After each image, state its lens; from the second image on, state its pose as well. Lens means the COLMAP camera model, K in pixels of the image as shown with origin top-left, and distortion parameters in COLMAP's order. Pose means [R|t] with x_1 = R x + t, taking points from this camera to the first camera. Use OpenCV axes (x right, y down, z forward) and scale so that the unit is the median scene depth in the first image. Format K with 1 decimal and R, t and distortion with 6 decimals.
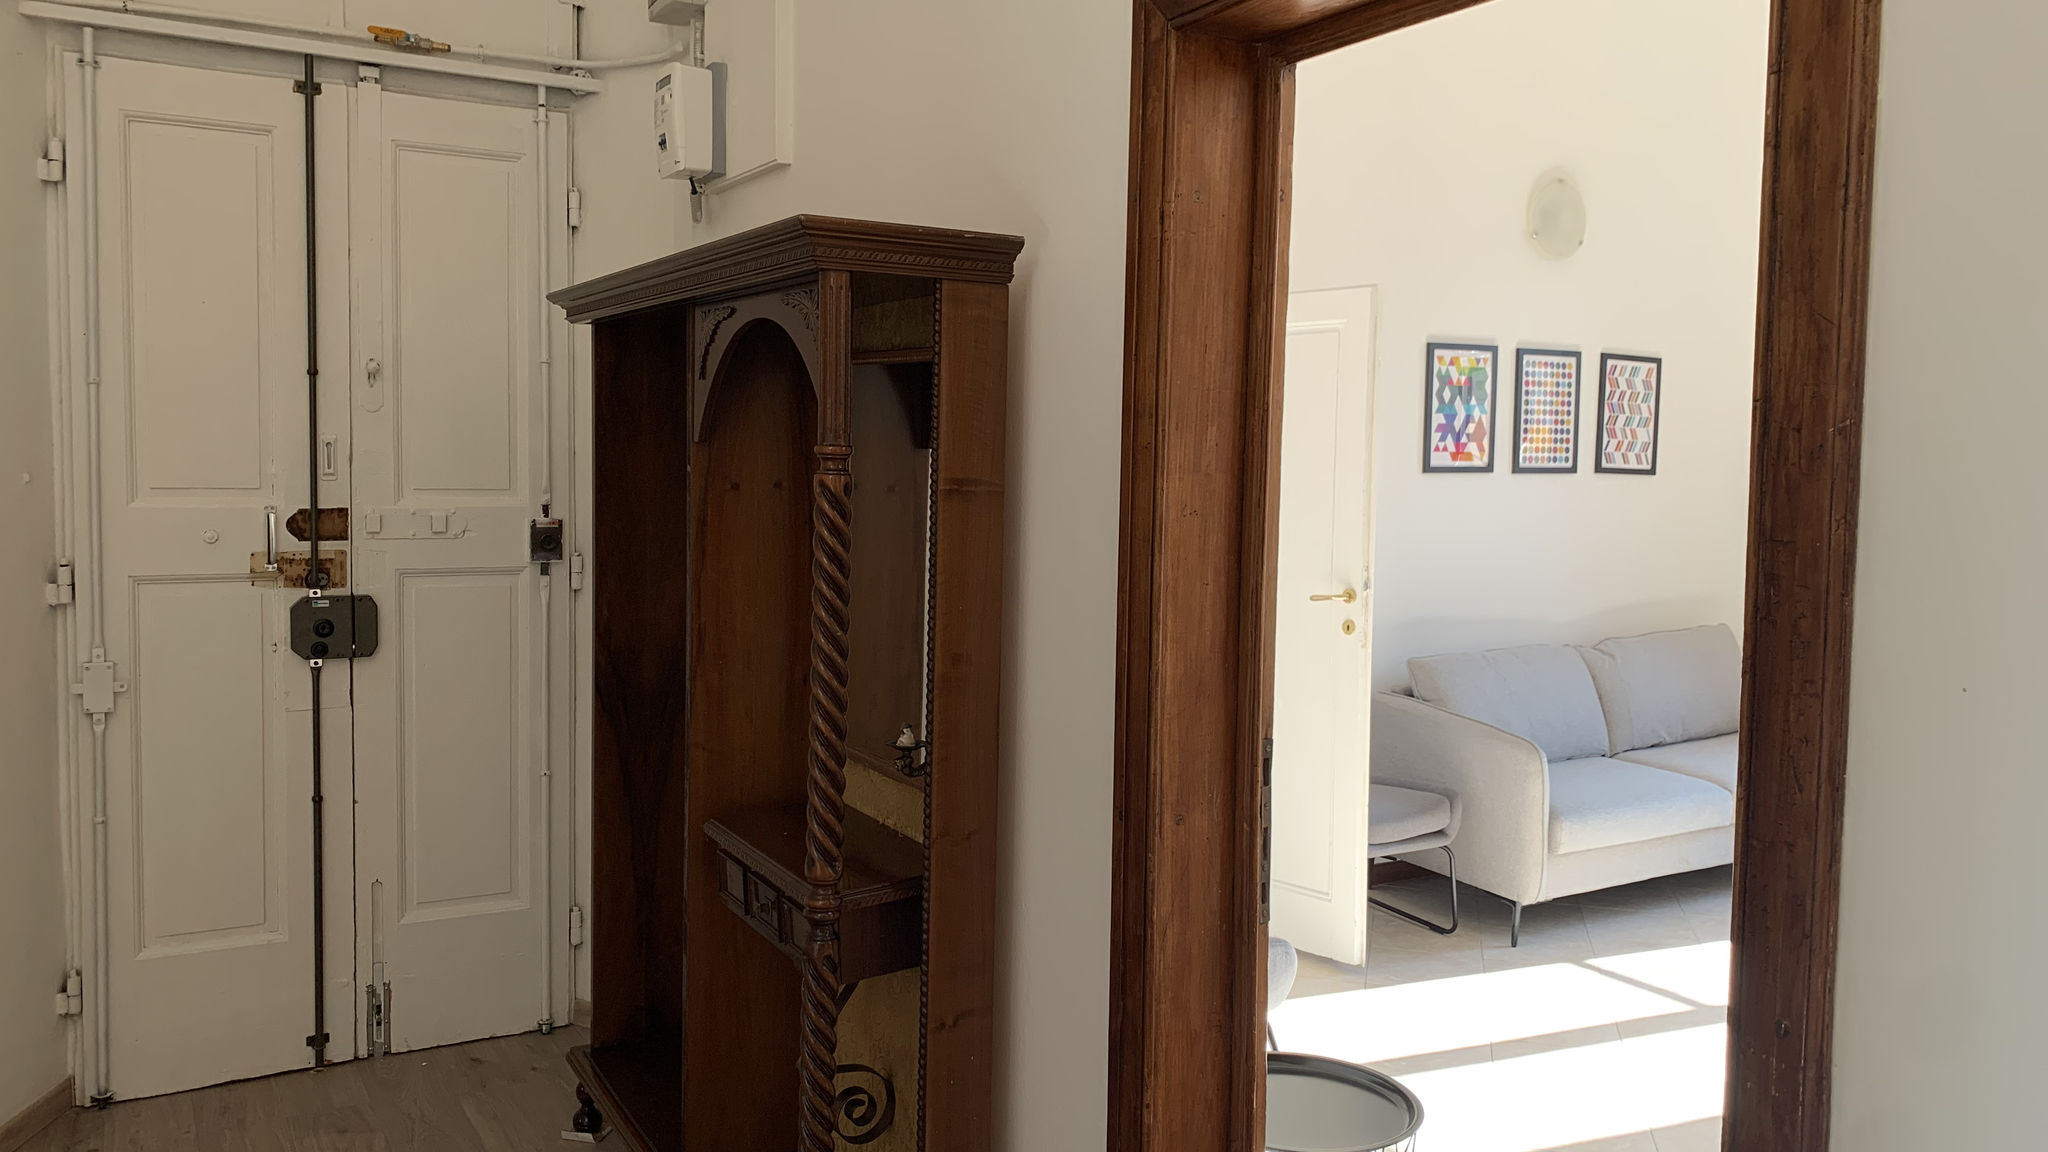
lens RADIAL K [[1515.6, 0, 1021.5], [0, 1515.6, 573.4], [0, 0, 1]] dist [0.056432, -0.143457]
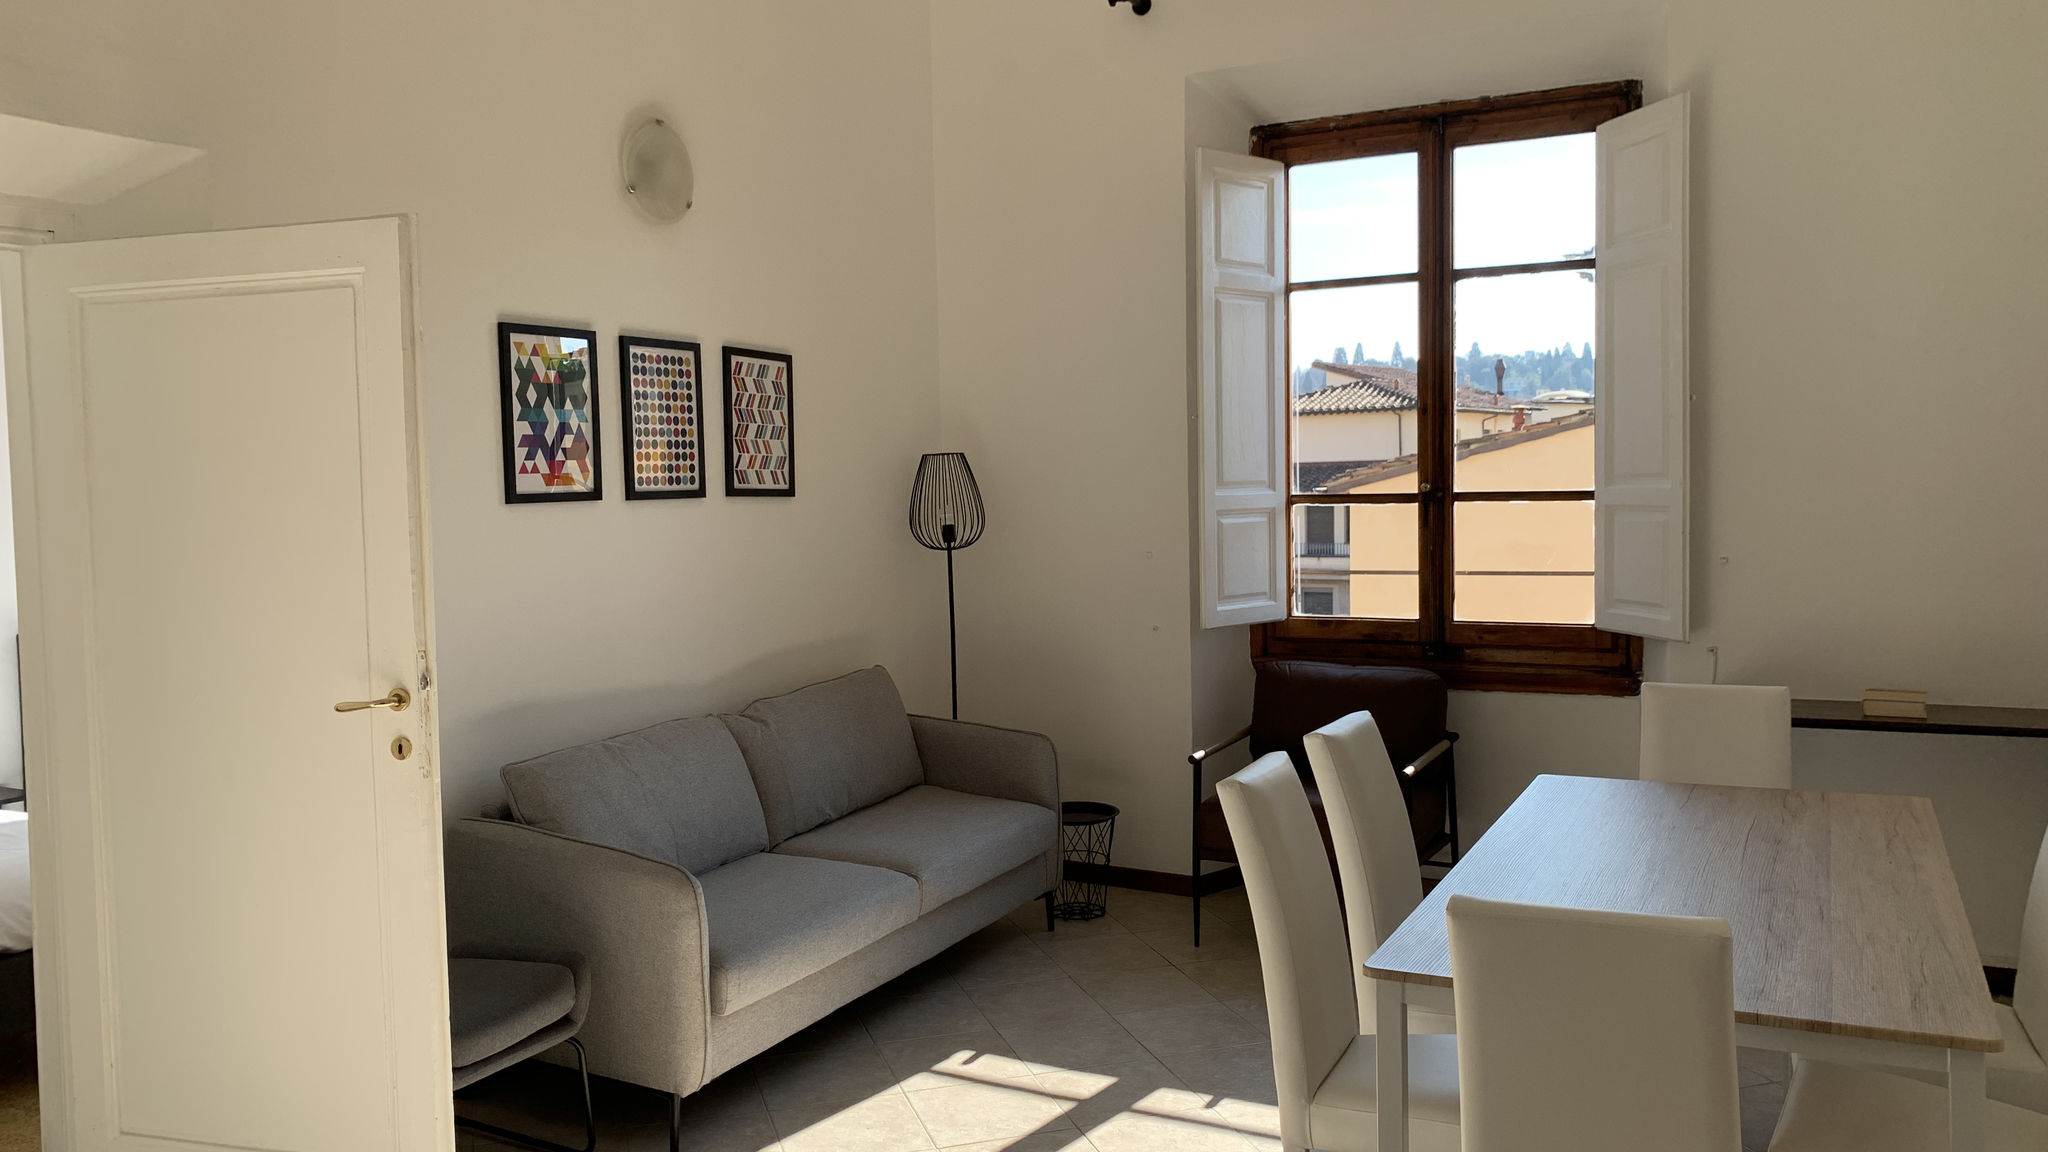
lens RADIAL K [[1542.3, 0, 1009.6], [0, 1542.3, 564.8], [0, 0, 1]] dist [0.097668, -0.150392]
pose [[0.845260, -0.057974, 0.531201, 0.068796], [0.070073, 0.997538, -0.002634, -0.017554], [-0.529741, 0.039450, 0.847242, 0.237479]]
